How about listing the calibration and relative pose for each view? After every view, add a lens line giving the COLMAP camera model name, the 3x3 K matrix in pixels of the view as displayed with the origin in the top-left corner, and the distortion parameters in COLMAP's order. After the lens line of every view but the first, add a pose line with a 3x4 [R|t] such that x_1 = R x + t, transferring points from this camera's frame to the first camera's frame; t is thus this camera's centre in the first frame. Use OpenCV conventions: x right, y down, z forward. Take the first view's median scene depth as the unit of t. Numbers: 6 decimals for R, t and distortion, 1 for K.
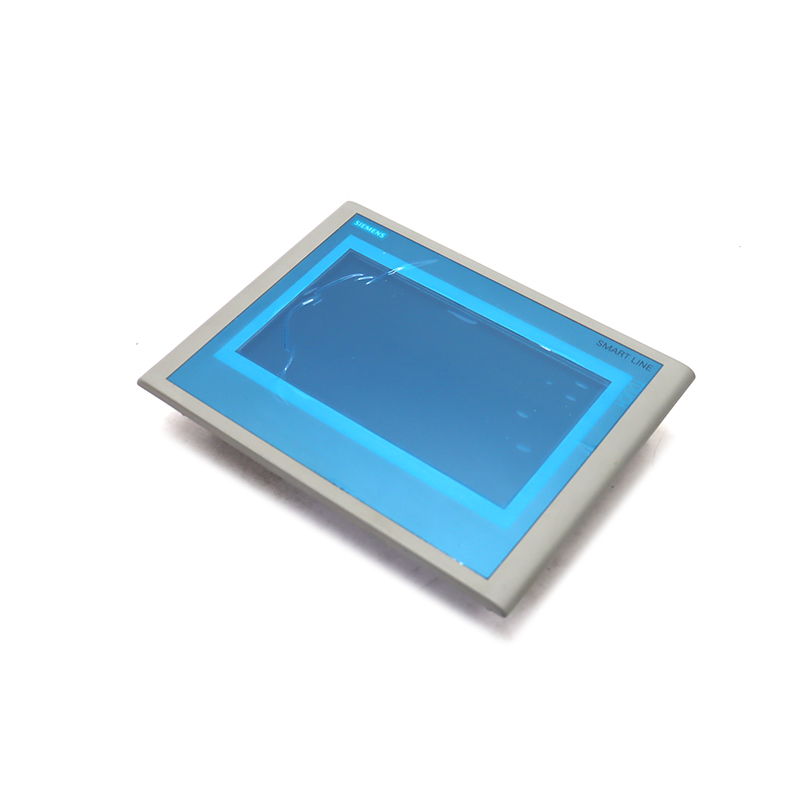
lens RADIAL K [[1277.2, 0, 399.1], [0, 1277.2, 400.3], [0, 0, 1]] dist [-0.012078, 0.000000]
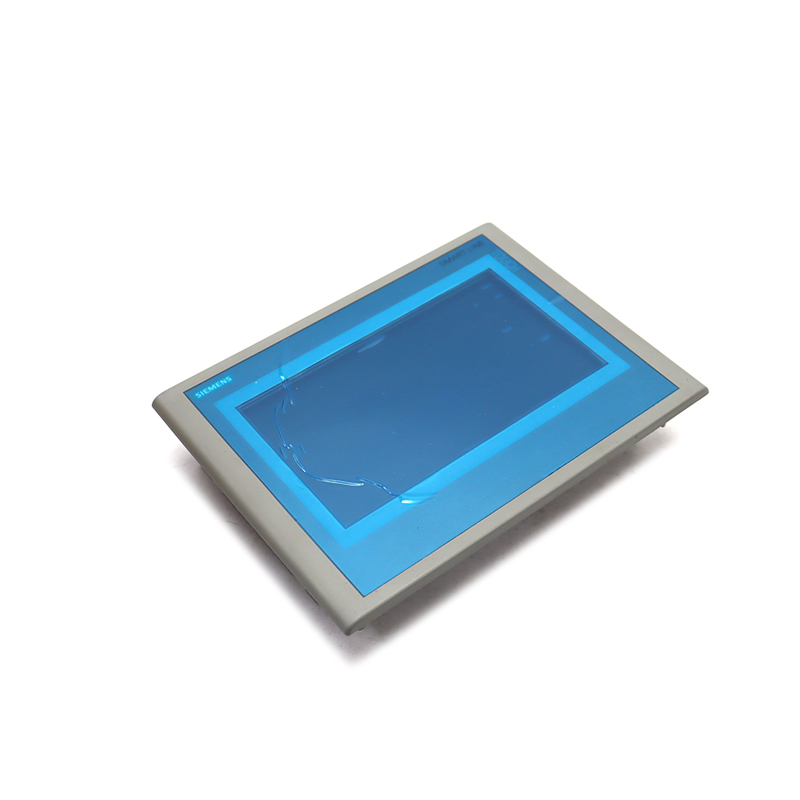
lens RADIAL K [[1277.2, 0, 397.9], [0, 1277.2, 399.9], [0, 0, 1]] dist [-0.012078, 0.000000]
pose [[0.191484, -0.670503, 0.716770, -0.706327], [0.706649, 0.601000, 0.373426, -0.404362], [-0.681162, 0.435000, 0.588892, 0.407918]]
